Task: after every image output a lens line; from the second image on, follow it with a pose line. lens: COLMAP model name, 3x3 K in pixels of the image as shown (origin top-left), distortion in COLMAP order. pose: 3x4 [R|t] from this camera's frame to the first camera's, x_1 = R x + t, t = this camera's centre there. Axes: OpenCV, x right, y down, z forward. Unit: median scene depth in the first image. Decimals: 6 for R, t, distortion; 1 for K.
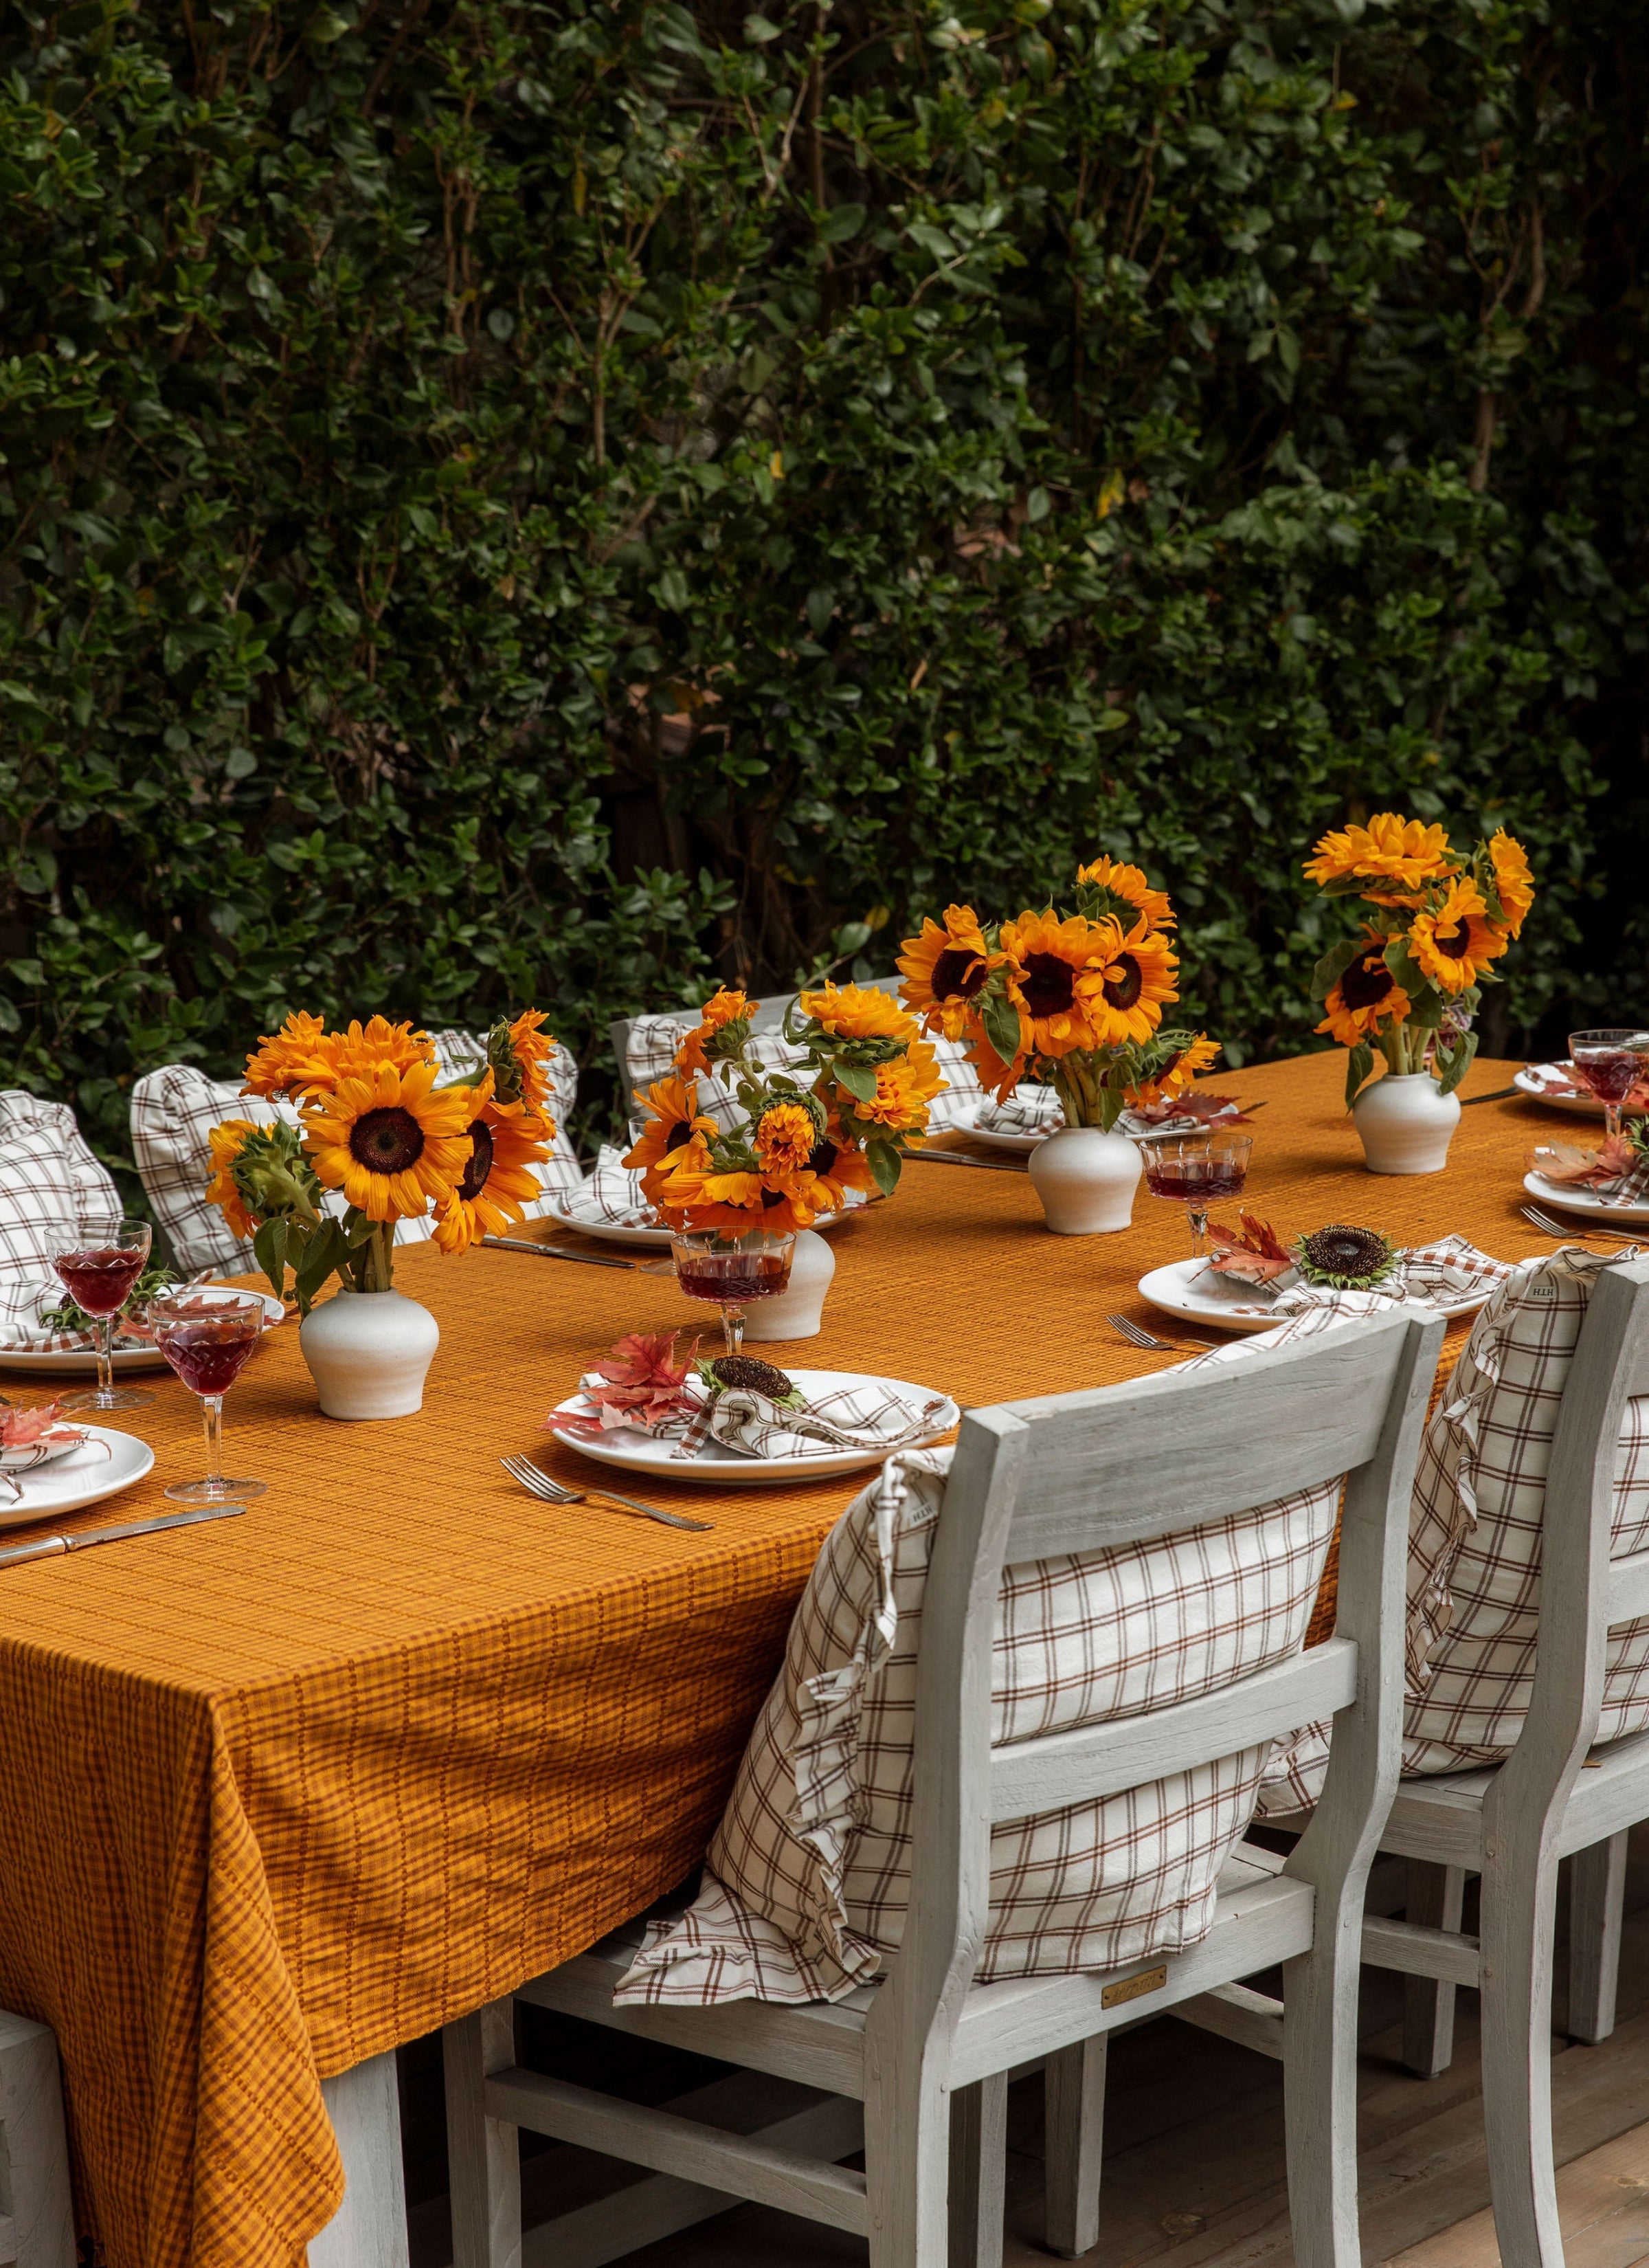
lens RADIAL K [[4474.7, 0, 824.5], [0, 4474.7, 1134.5], [0, 0, 1]] dist [0.086840, 0.000000]
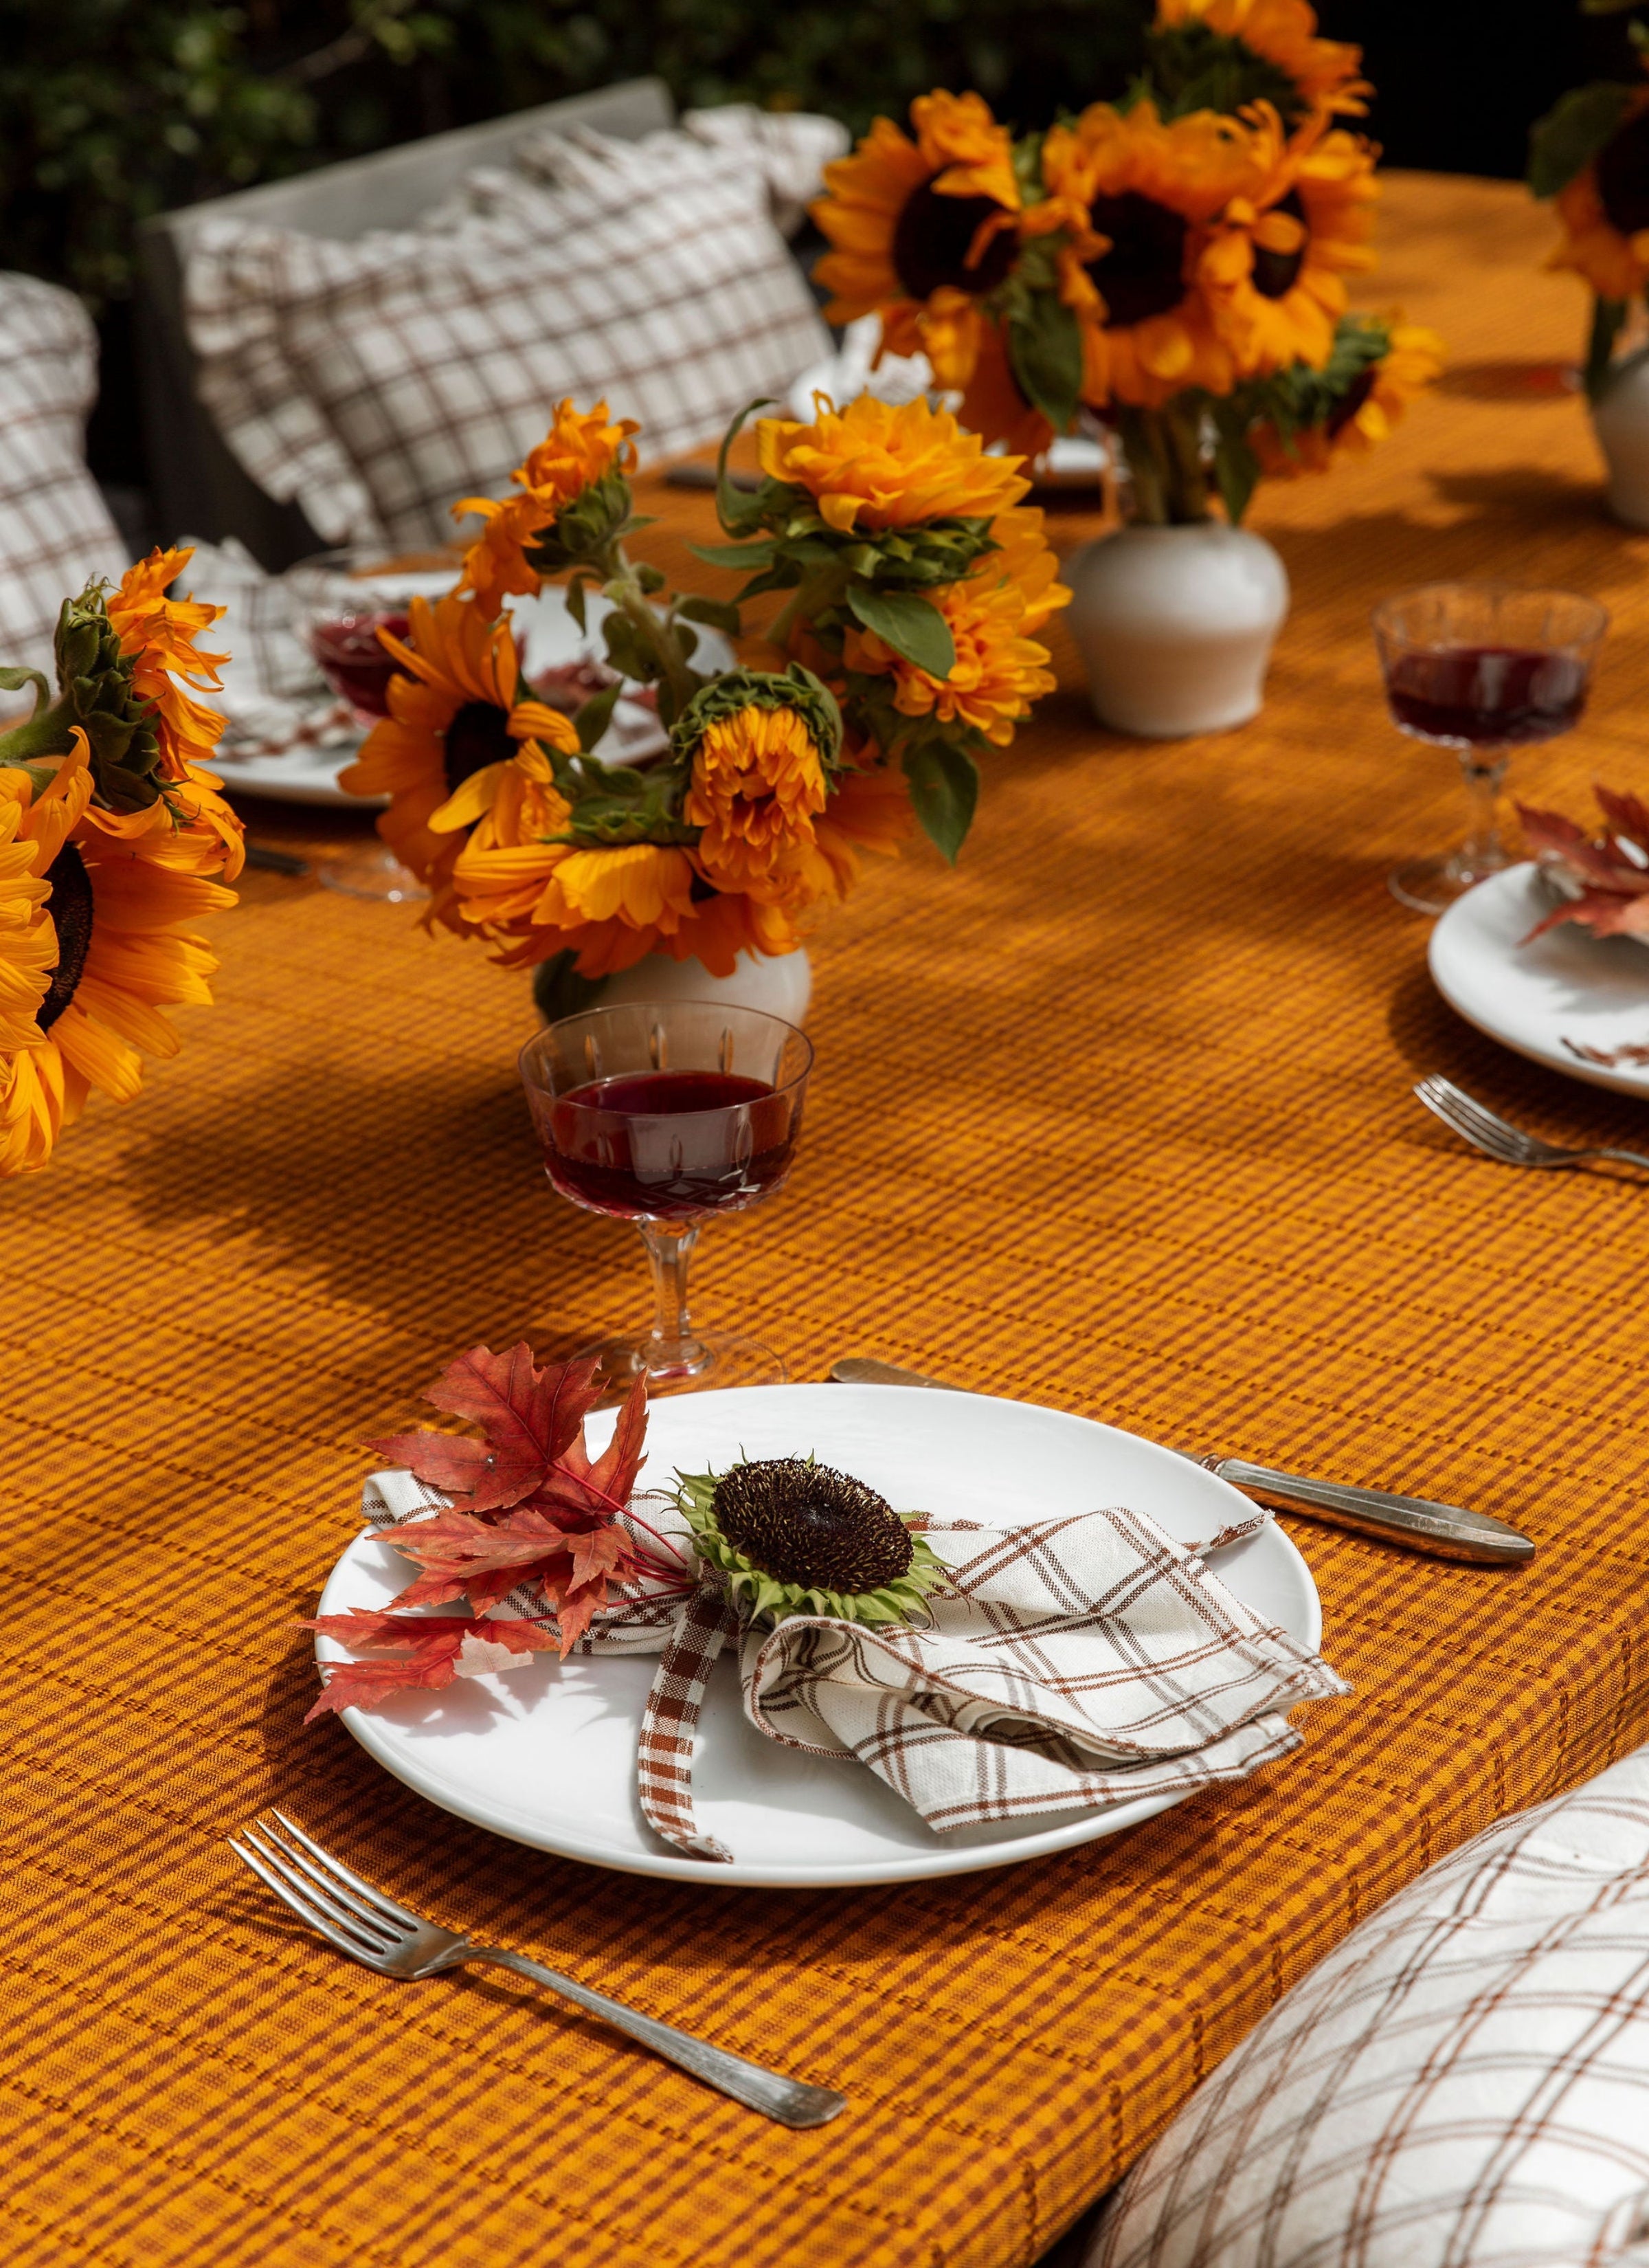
lens RADIAL K [[4474.7, 0, 825.5], [0, 4474.7, 1133.2], [0, 0, 1]] dist [0.086840, 0.000000]
pose [[0.986887, -0.065003, 0.147742, -0.061455], [0.021696, 0.960439, 0.277645, -0.078424], [-0.159945, -0.270799, 0.949255, 0.521124]]
